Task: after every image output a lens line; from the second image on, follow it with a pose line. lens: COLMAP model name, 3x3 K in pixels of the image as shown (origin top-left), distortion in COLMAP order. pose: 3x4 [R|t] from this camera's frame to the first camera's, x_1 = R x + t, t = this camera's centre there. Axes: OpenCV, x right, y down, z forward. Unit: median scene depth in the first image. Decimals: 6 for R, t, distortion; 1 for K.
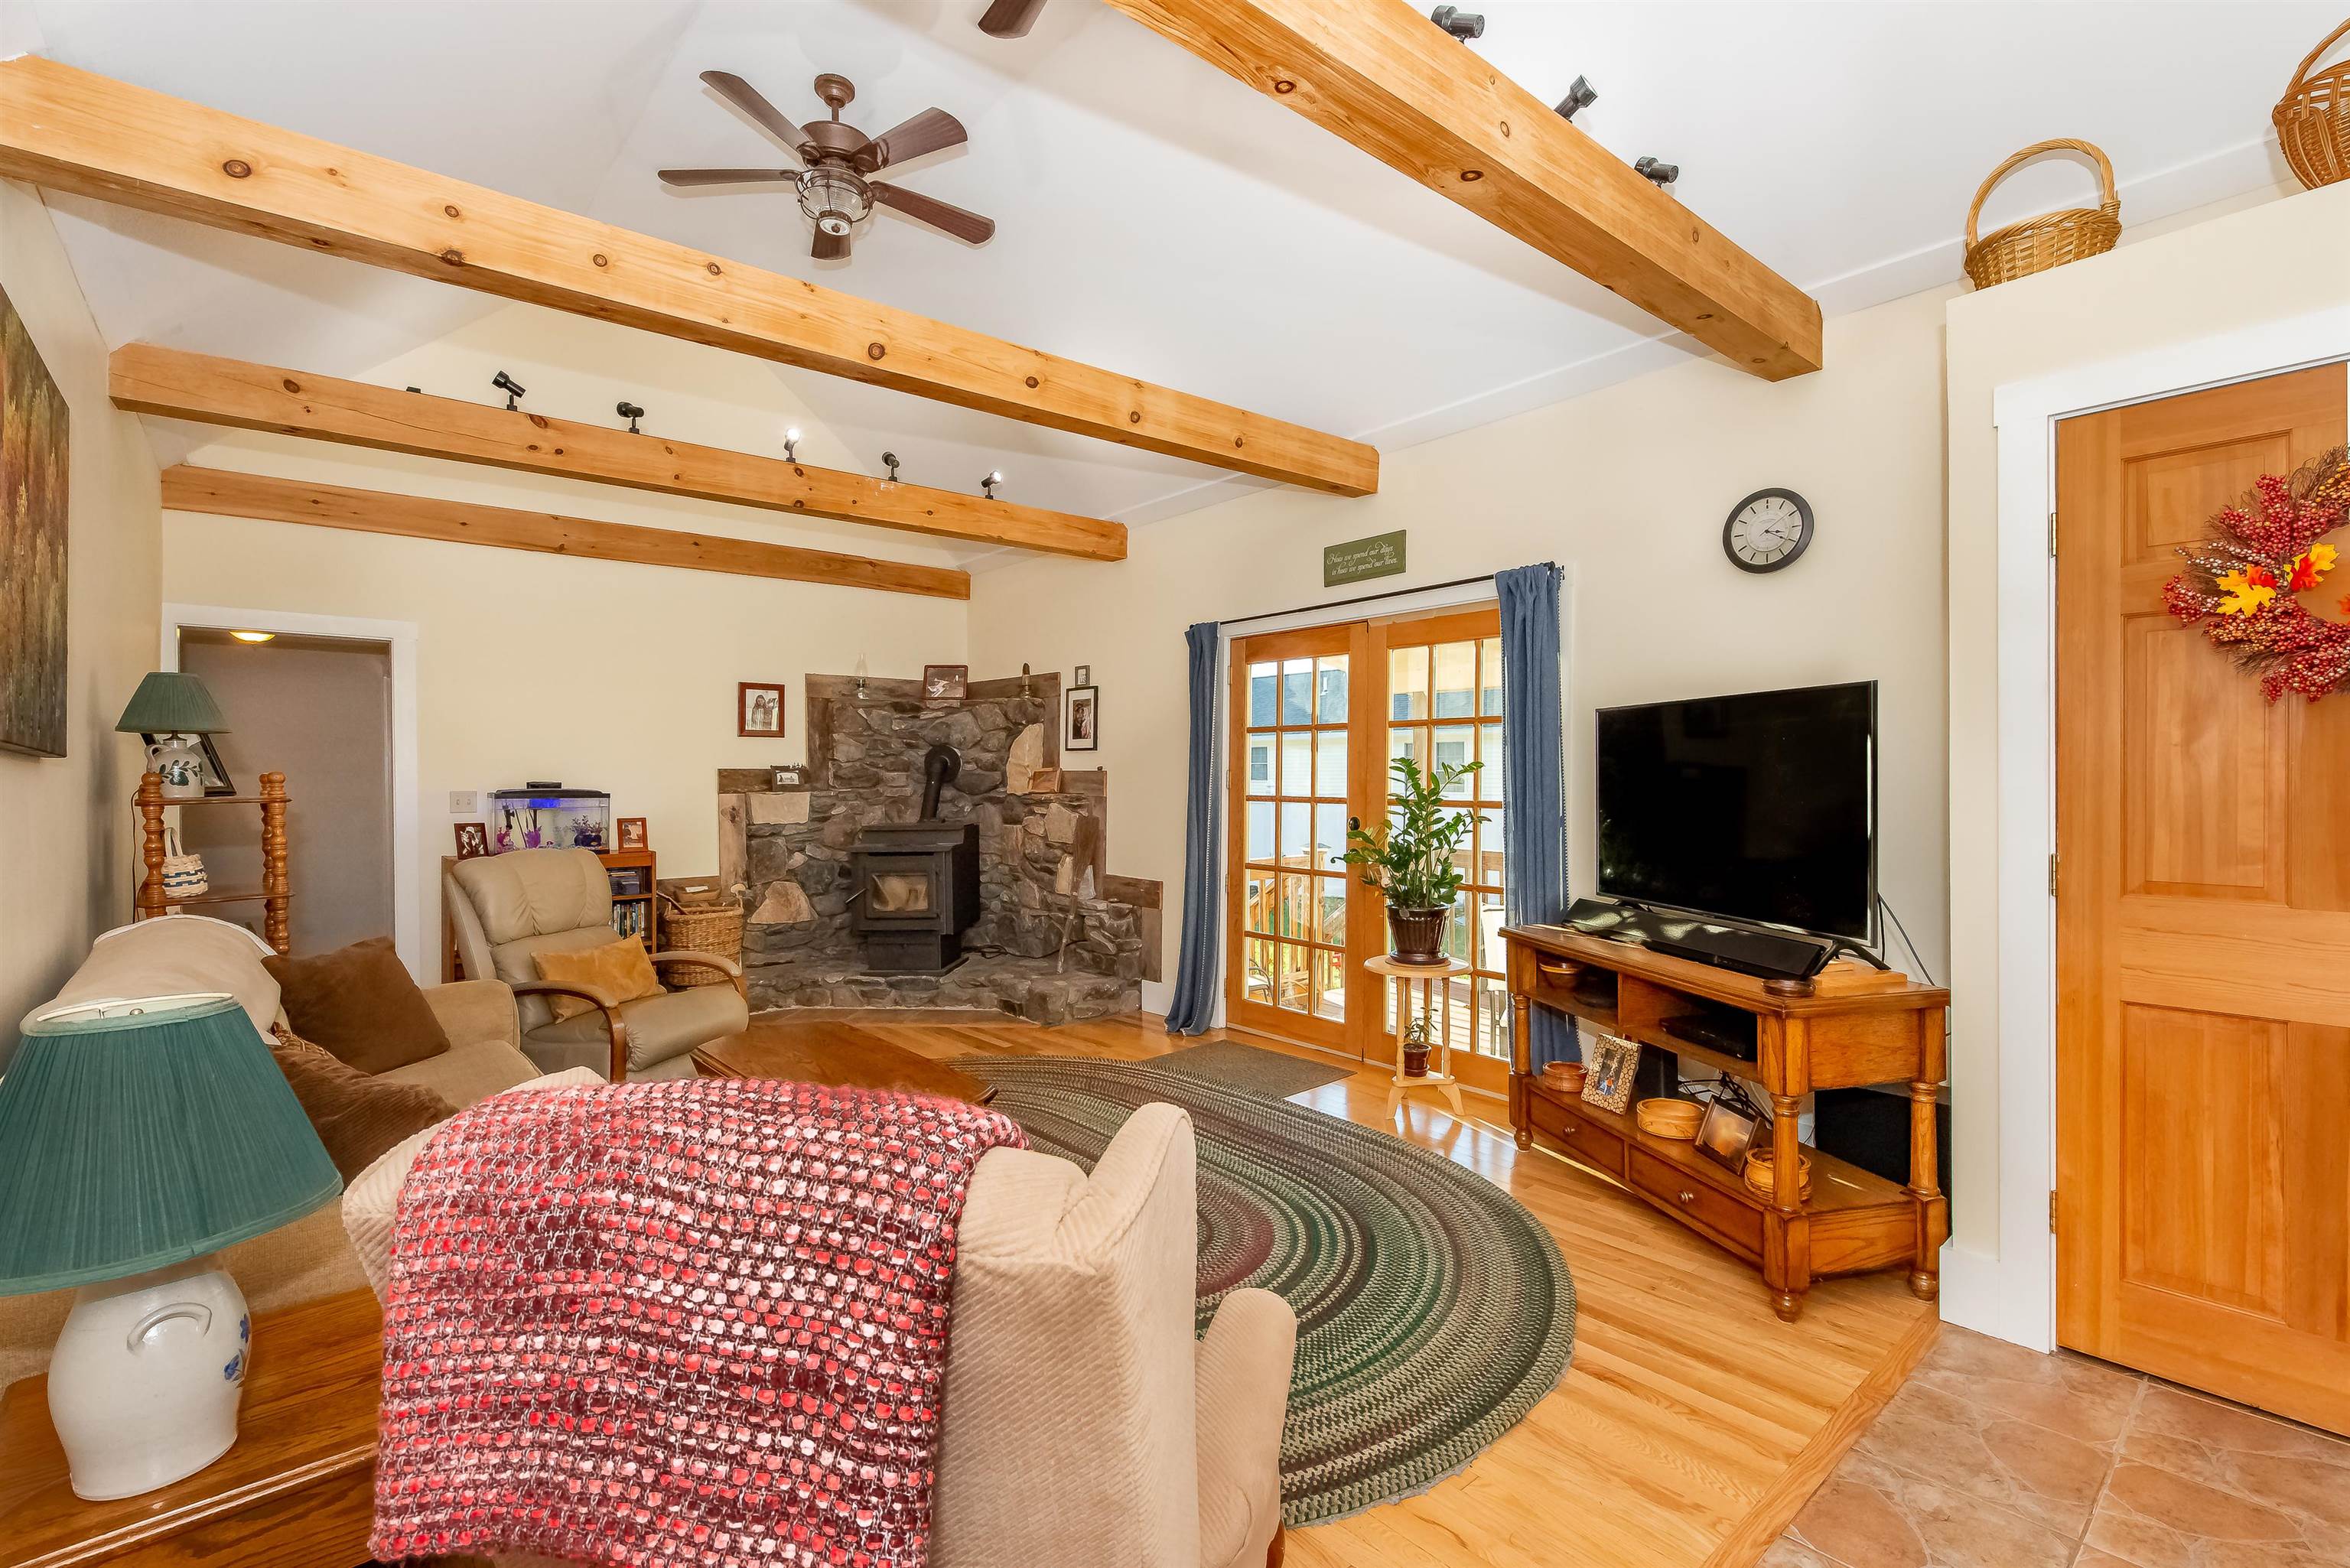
lens RADIAL K [[1057.5, 0, 1180.1], [0, 1057.5, 780.4], [0, 0, 1]] dist [-0.000214, 0.000024]
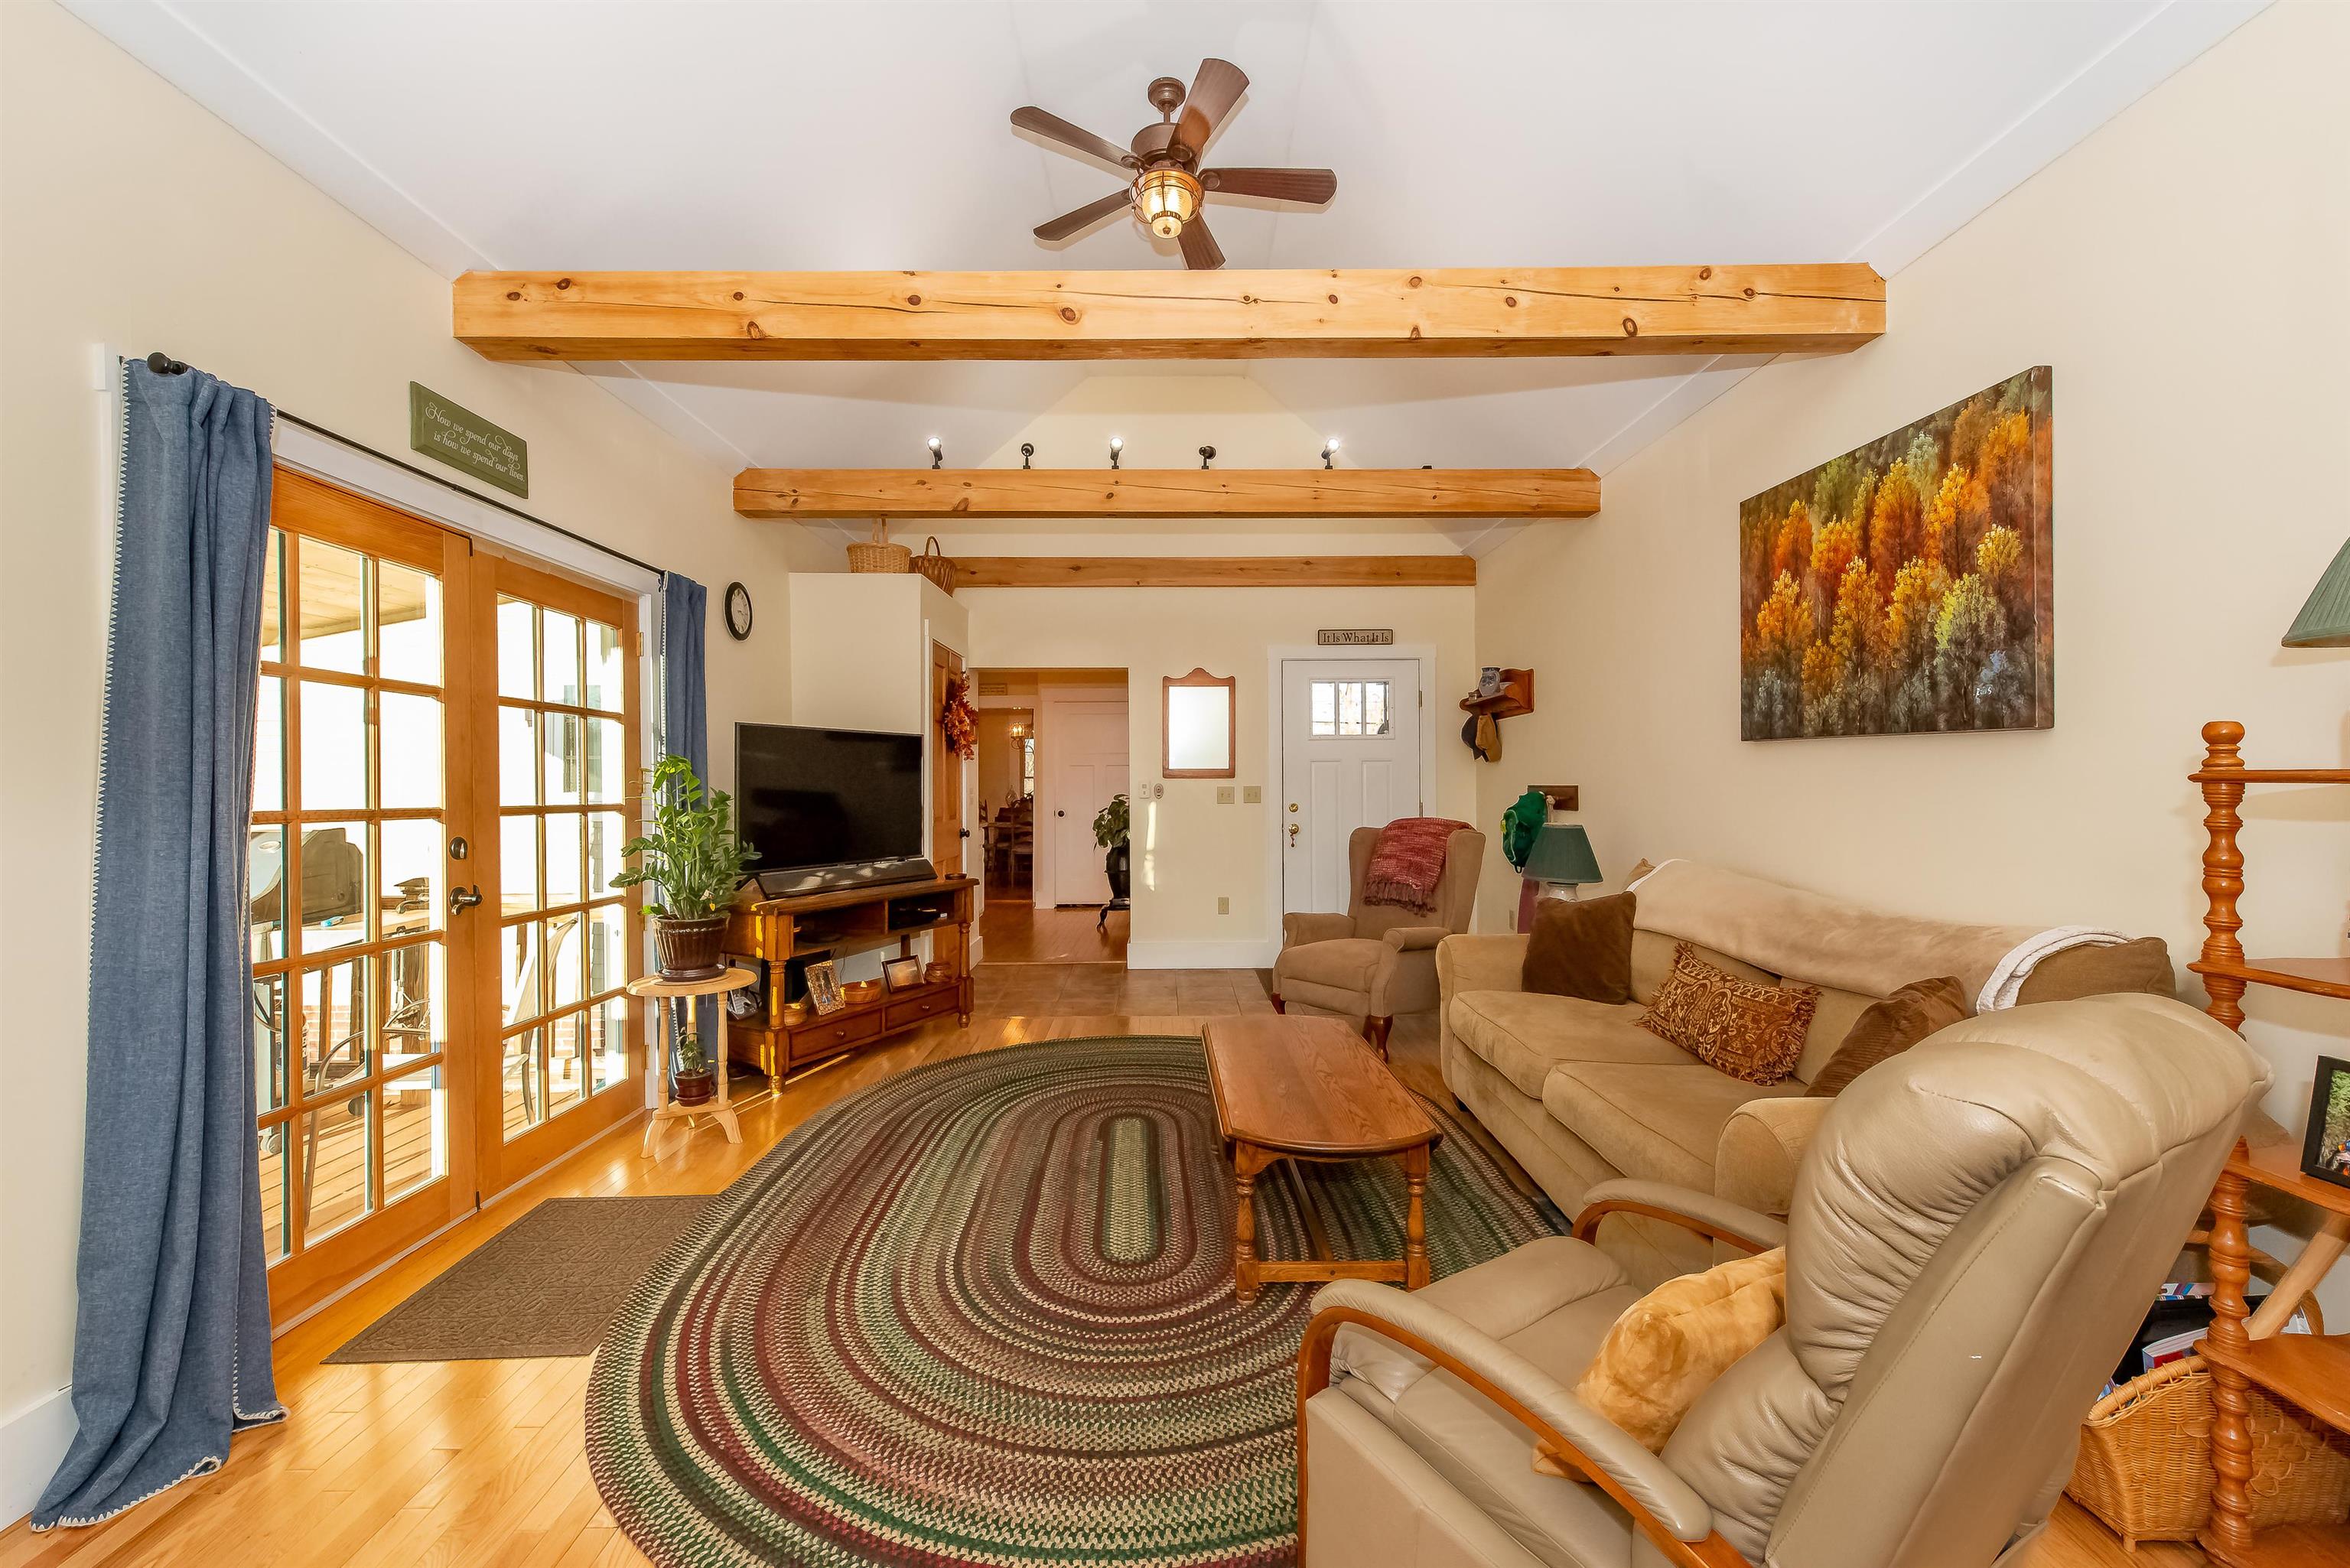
lens RADIAL K [[945.3, 0, 1180.2], [0, 945.3, 784.5], [0, 0, 1]] dist [0.000135, -0.000006]
pose [[-0.779669, 0.011090, 0.626094, -0.548557], [0.009381, 0.999938, -0.006030, 0.010025], [-0.626122, 0.001172, -0.779724, 1.211837]]
